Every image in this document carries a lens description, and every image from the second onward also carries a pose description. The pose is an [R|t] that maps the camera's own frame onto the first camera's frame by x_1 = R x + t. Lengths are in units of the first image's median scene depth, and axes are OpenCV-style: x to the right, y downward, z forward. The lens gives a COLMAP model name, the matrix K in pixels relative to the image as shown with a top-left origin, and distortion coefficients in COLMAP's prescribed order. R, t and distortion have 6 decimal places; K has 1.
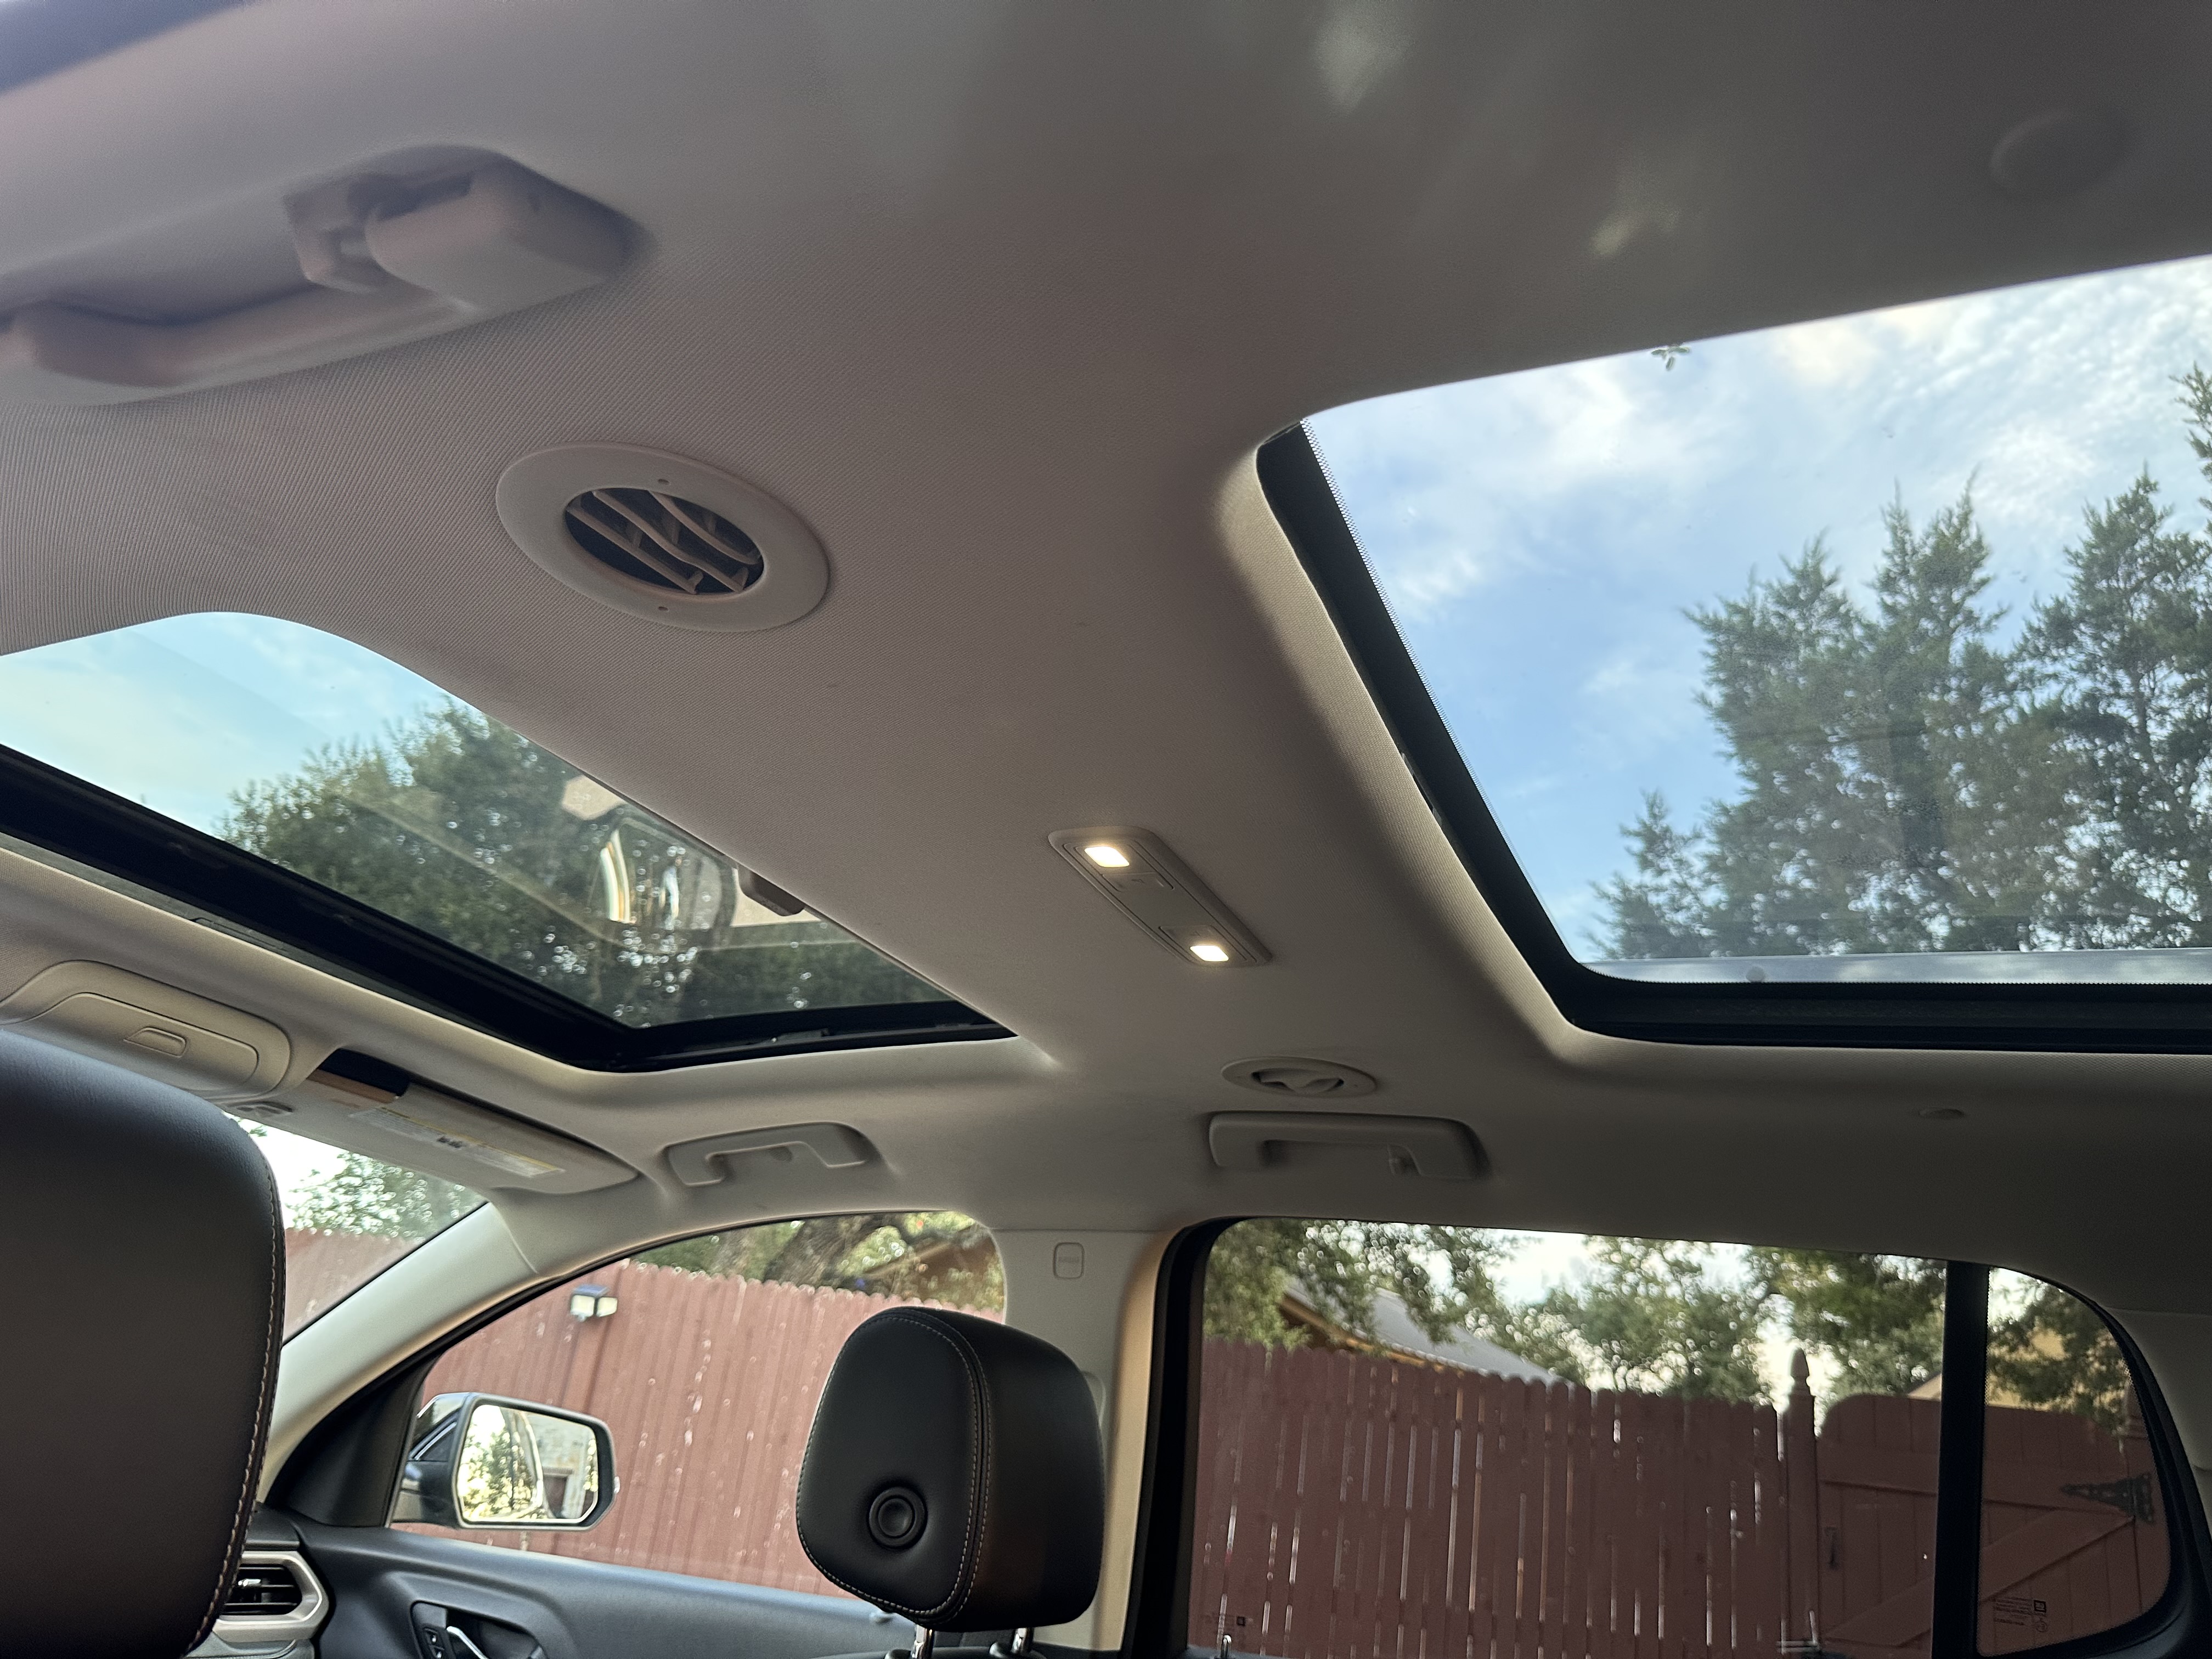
lens RADIAL K [[1543.0, 0, 1106.0], [0, 1543.0, 829.5], [0, 0, 1]] dist [0.025009, -0.020995]
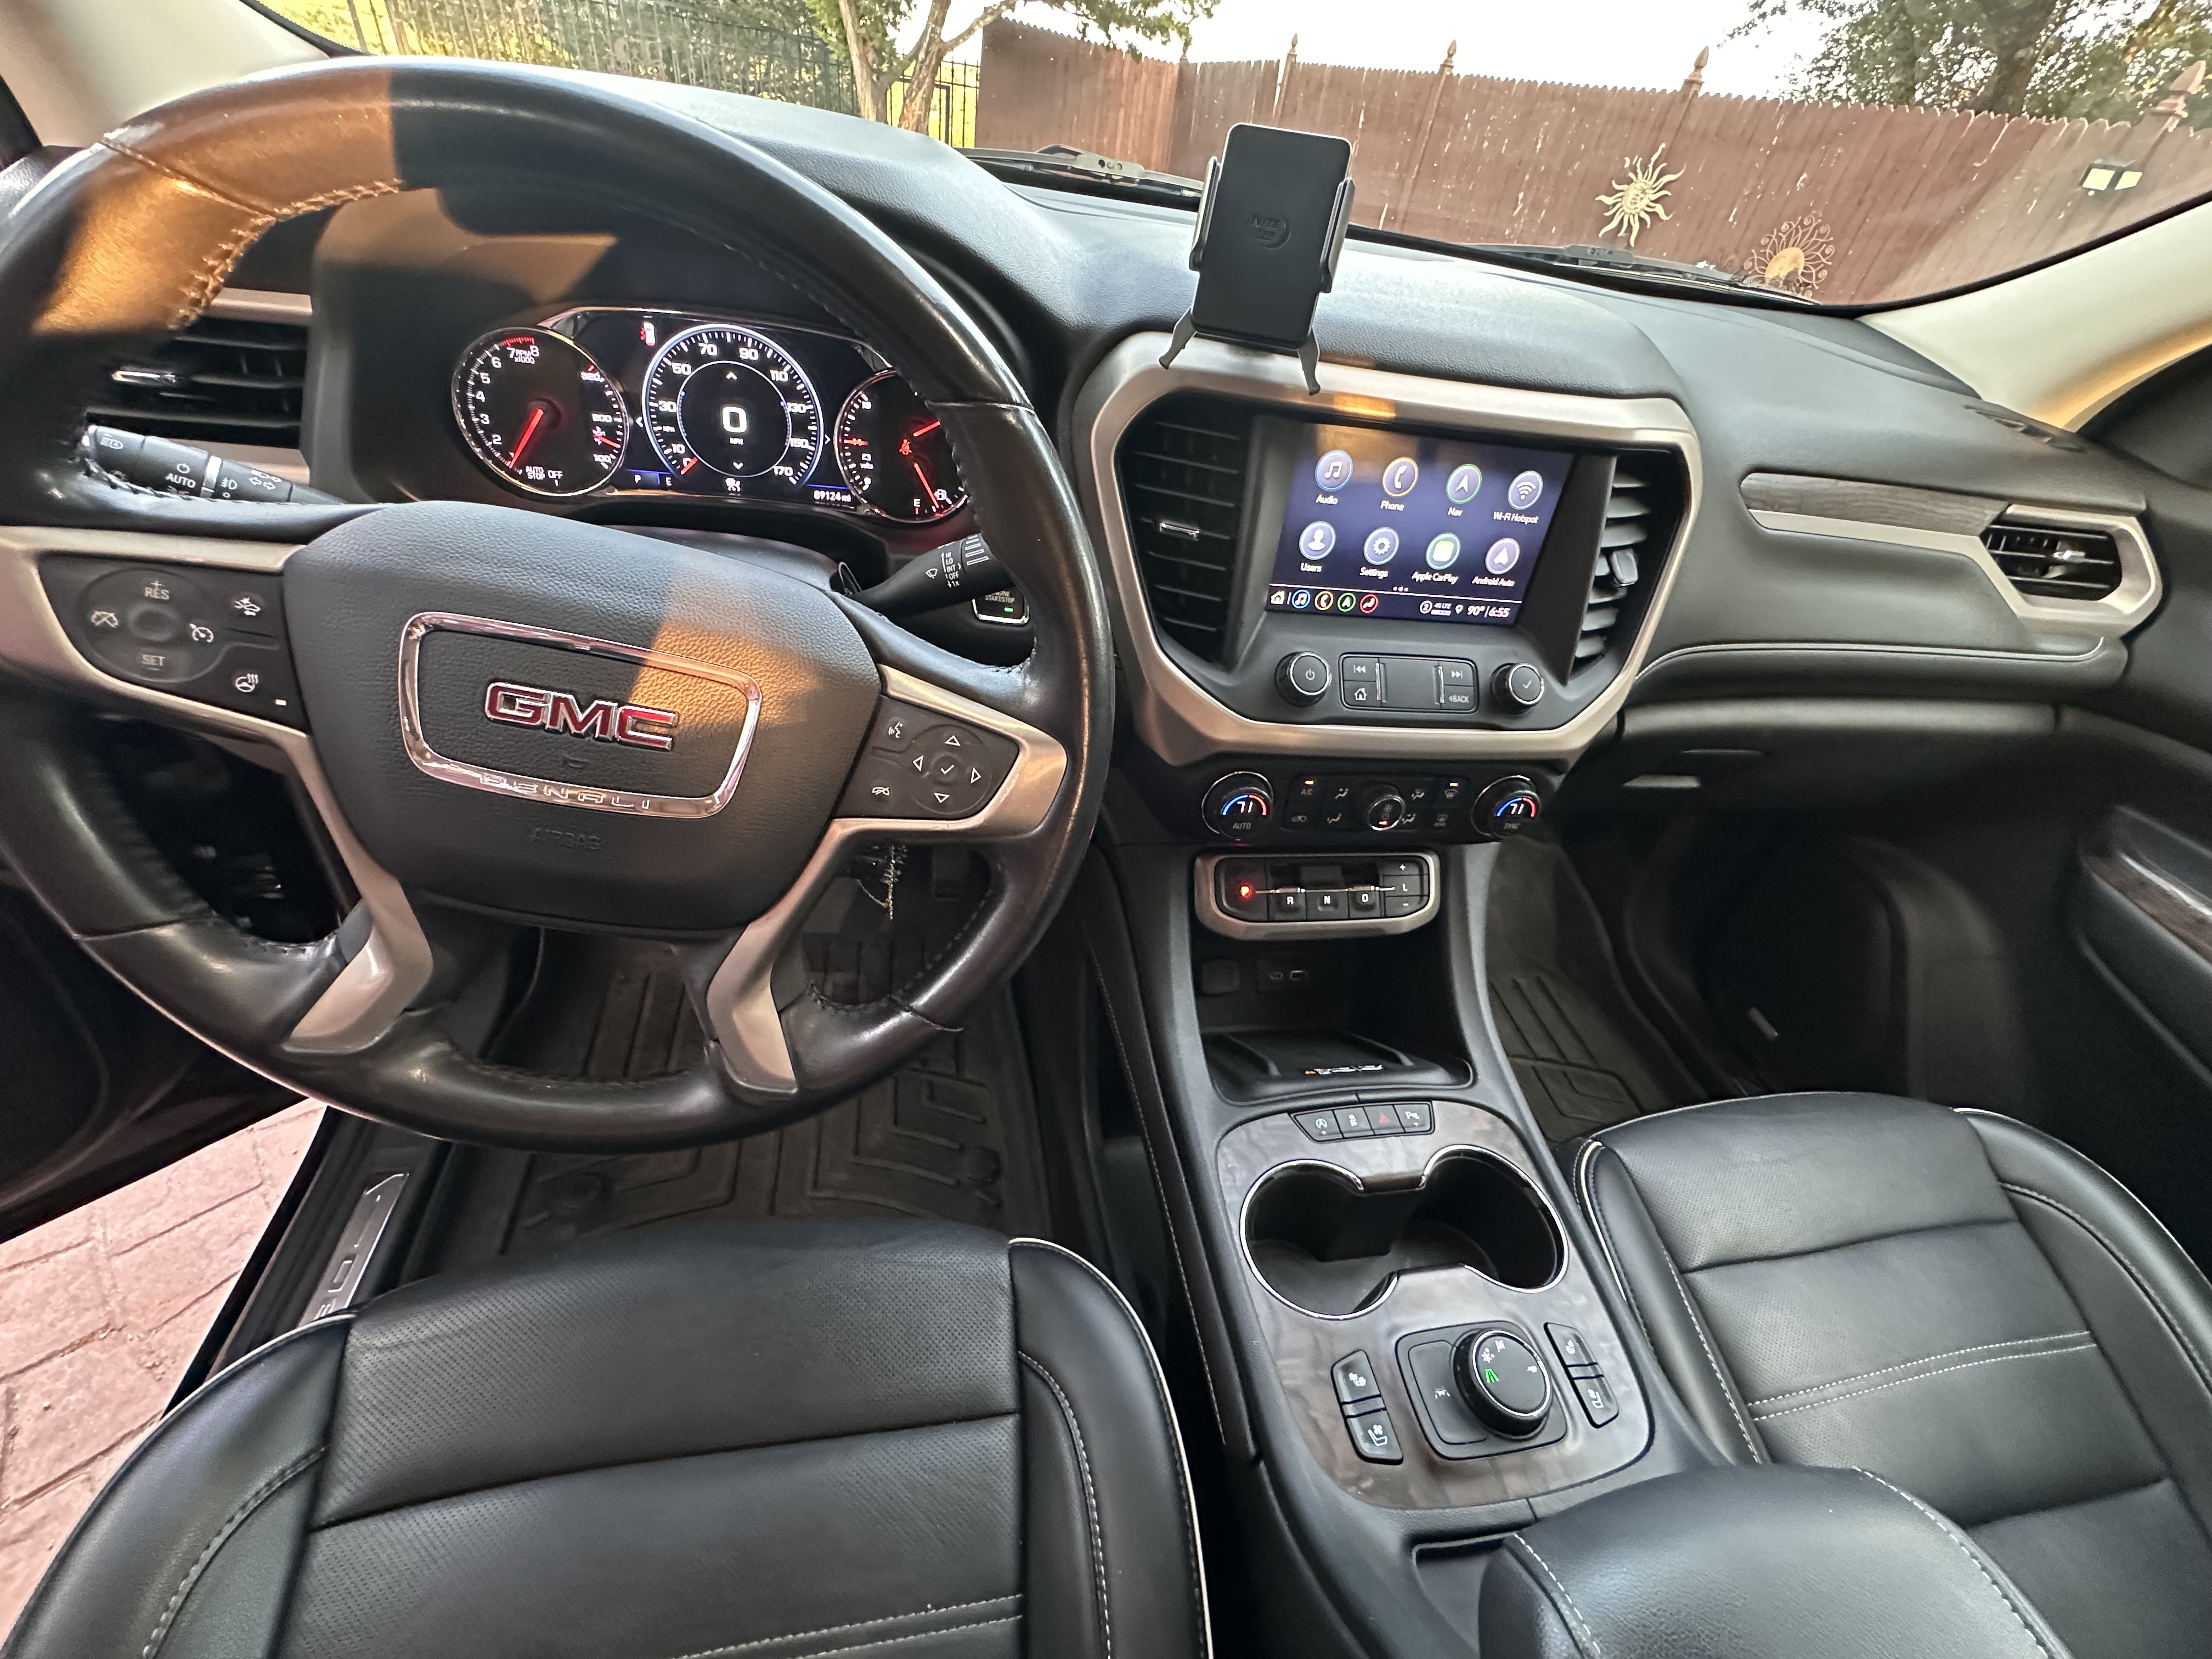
lens RADIAL K [[893.5, 0, 1106.0], [0, 893.5, 829.5], [0, 0, 1]] dist [-0.001408, -0.000058]
pose [[0.565935, 0.477222, -0.672292, -0.112533], [0.244344, 0.681720, 0.689604, 0.040881], [0.787409, -0.554542, 0.269203, 0.109738]]
